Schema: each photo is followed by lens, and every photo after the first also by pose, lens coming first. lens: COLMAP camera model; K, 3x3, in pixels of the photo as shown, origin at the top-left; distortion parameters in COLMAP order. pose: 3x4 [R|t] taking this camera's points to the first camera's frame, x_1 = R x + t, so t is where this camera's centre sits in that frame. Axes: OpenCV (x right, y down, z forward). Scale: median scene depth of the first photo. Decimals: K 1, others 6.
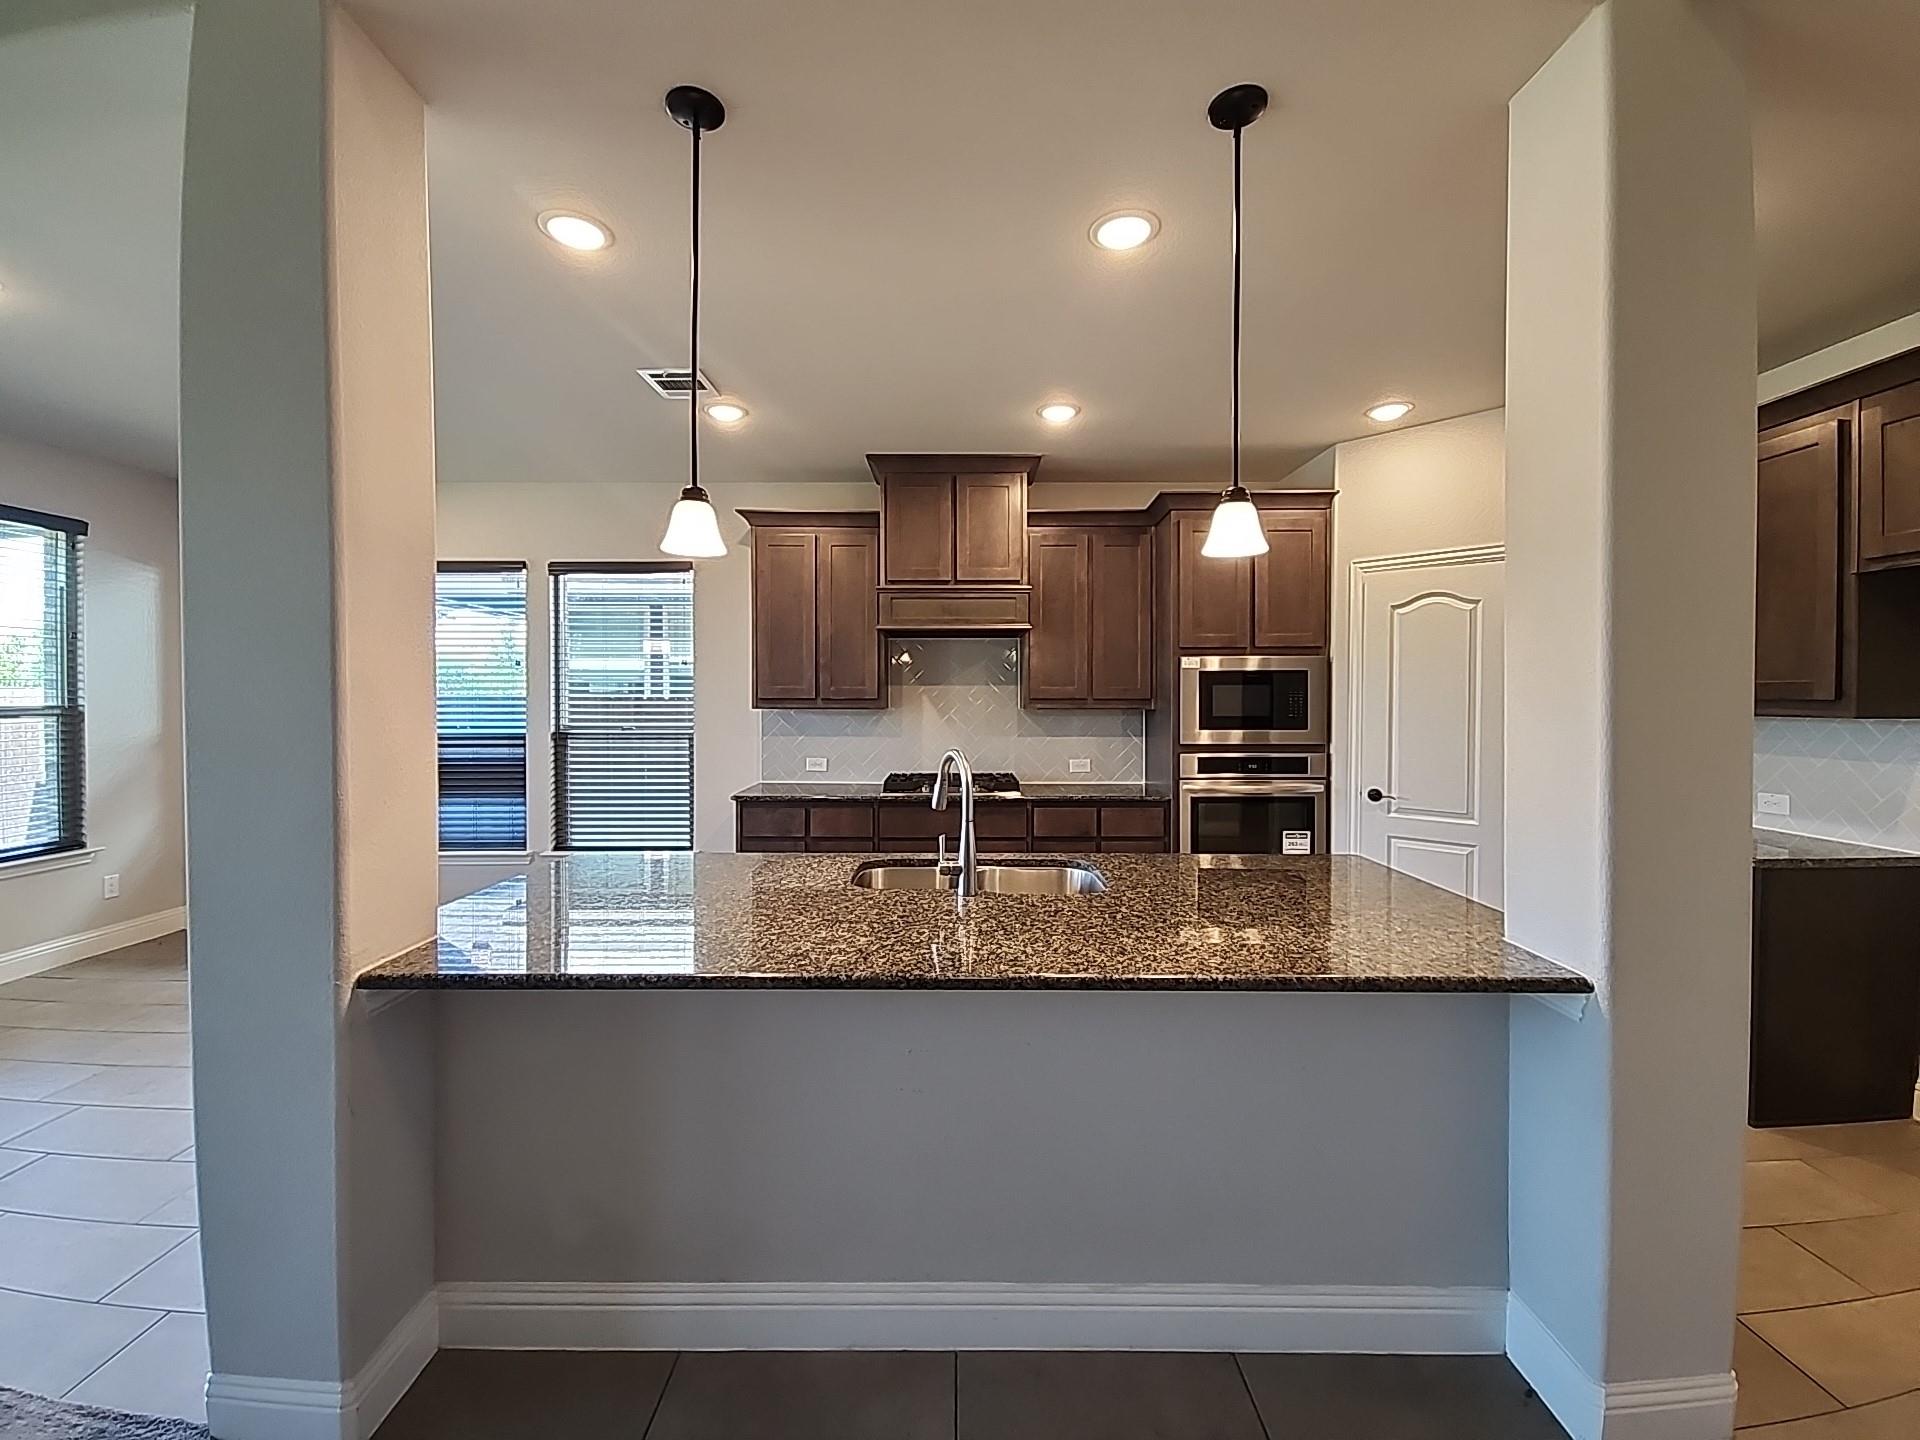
lens RADIAL K [[776.9, 0, 961.5], [0, 776.9, 708.4], [0, 0, 1]] dist [0.000738, 0.000076]
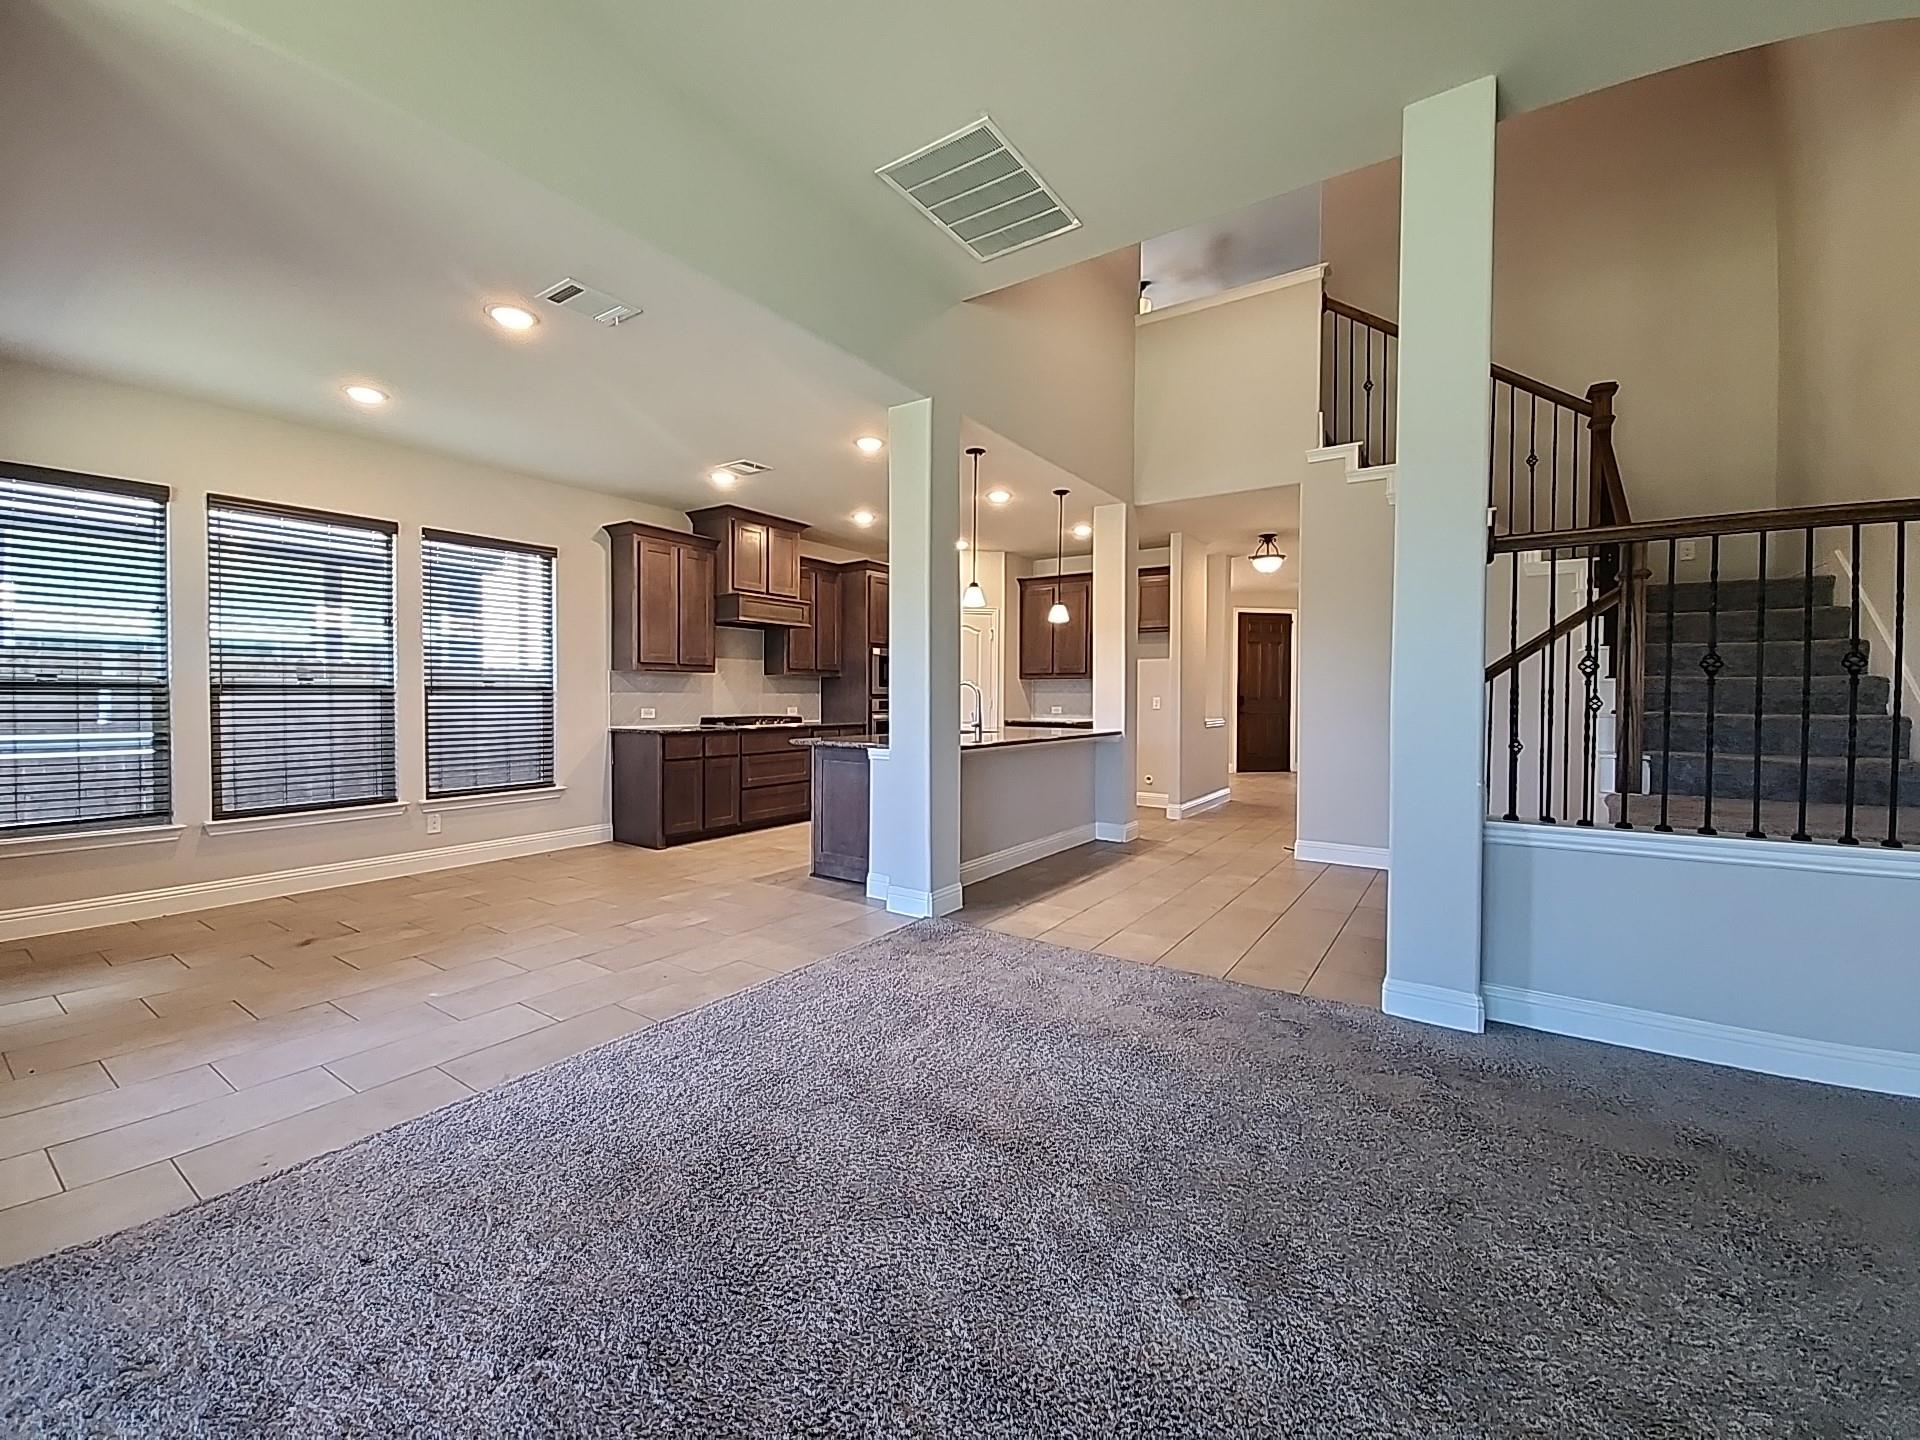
lens RADIAL K [[776.9, 0, 962.7], [0, 776.9, 712.9], [0, 0, 1]] dist [0.000738, 0.000076]
pose [[0.568271, -0.017089, 0.822664, -1.086162], [0.008849, 0.999853, 0.014658, 0.062694], [-0.822794, -0.001050, 0.568339, -0.236171]]
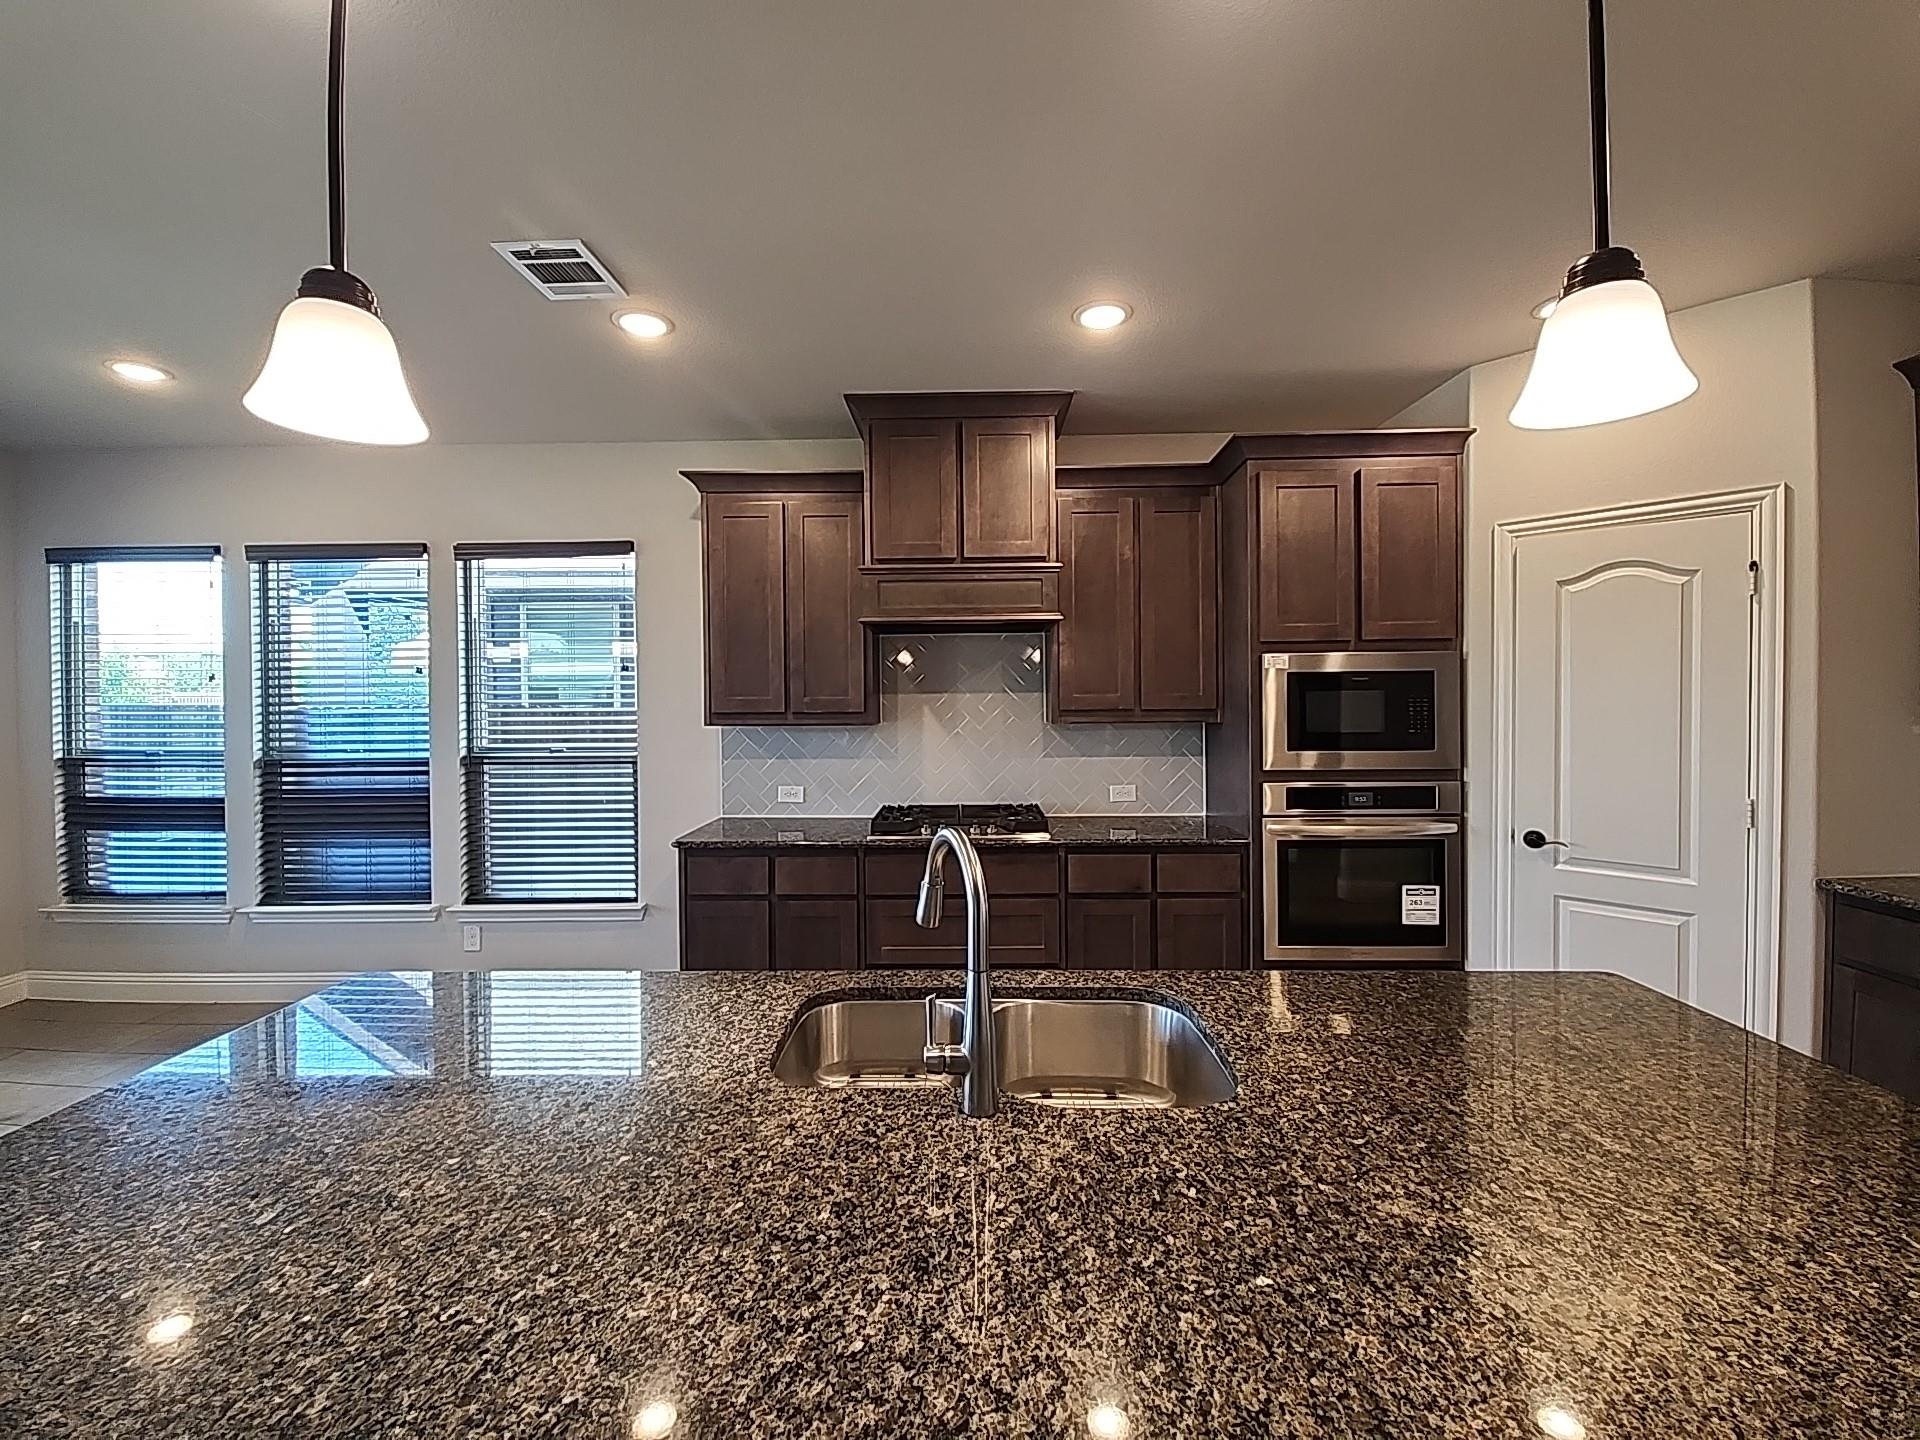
lens RADIAL K [[776.9, 0, 957.7], [0, 776.9, 707.7], [0, 0, 1]] dist [0.000738, 0.000076]
pose [[0.999719, -0.008487, -0.022138, 0.003490], [0.008465, 0.999964, -0.001066, -0.015639], [0.022147, 0.000878, 0.999754, 0.229873]]
